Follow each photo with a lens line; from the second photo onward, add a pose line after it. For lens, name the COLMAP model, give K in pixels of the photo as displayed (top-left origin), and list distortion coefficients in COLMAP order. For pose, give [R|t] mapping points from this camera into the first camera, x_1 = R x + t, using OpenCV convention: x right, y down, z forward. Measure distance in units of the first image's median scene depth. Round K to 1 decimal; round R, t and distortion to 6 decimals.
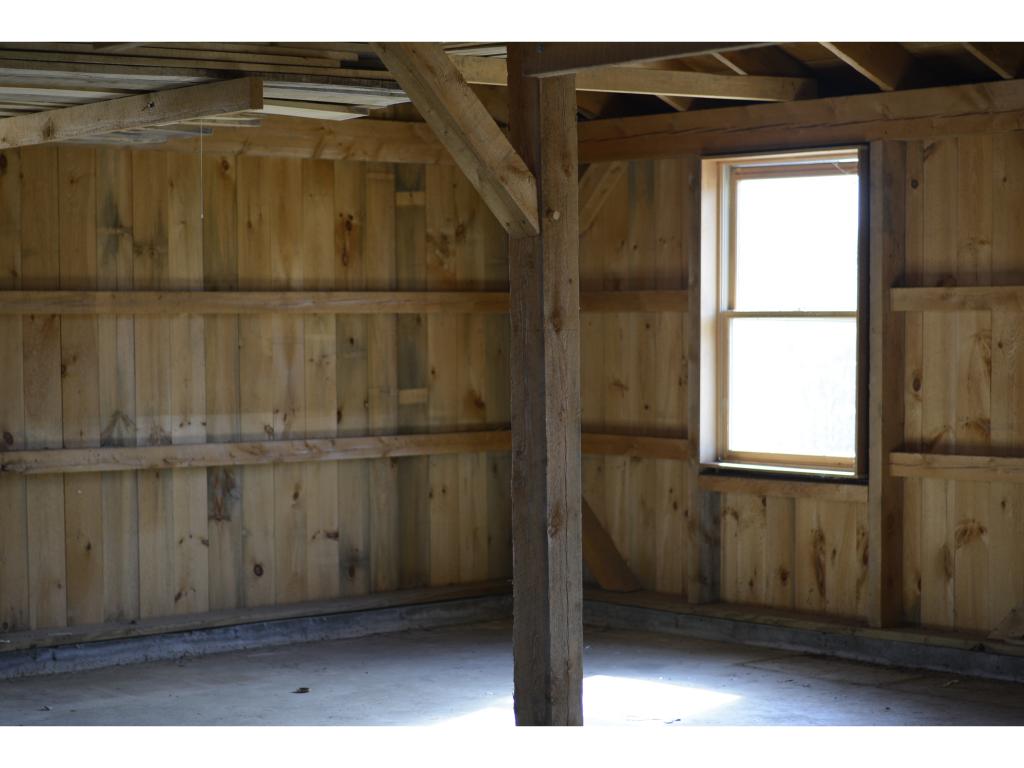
lens RADIAL K [[2291.4, 0, 512.3], [0, 2291.4, 384.1], [0, 0, 1]] dist [-0.167503, 0.000000]
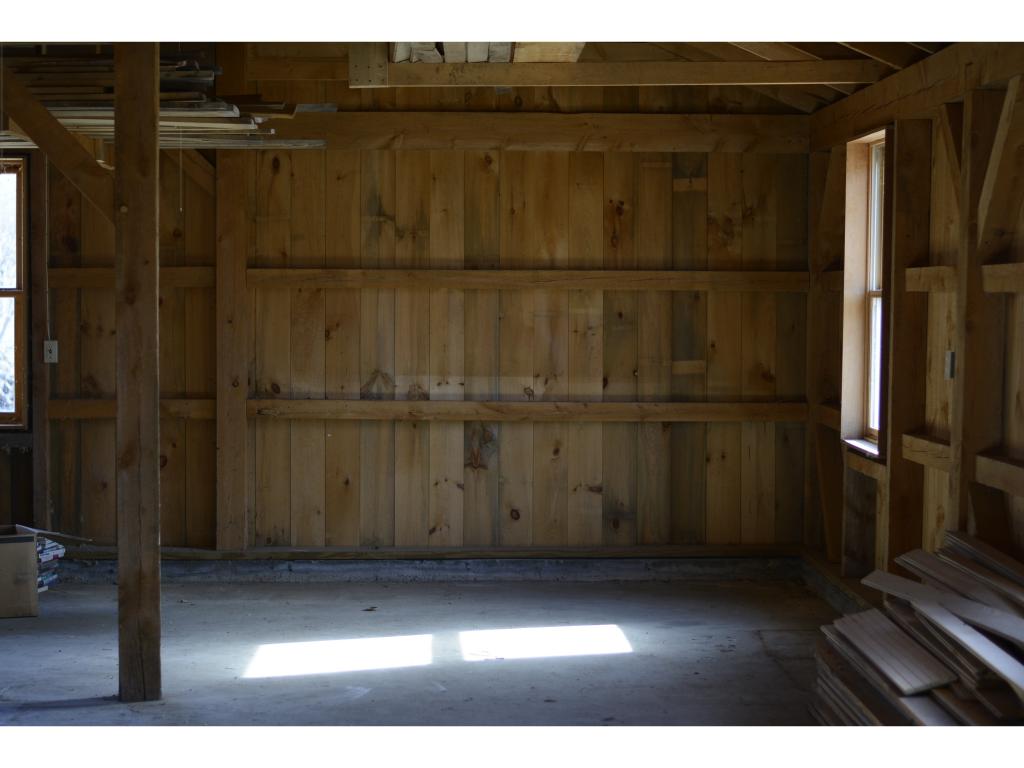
lens RADIAL K [[2291.4, 0, 512.4], [0, 2291.4, 384.1], [0, 0, 1]] dist [-0.167503, 0.000000]
pose [[0.767954, 0.033716, -0.639617, 0.619900], [-0.027800, 0.999427, 0.019305, -0.005588], [0.639901, 0.002956, 0.768451, 0.121028]]
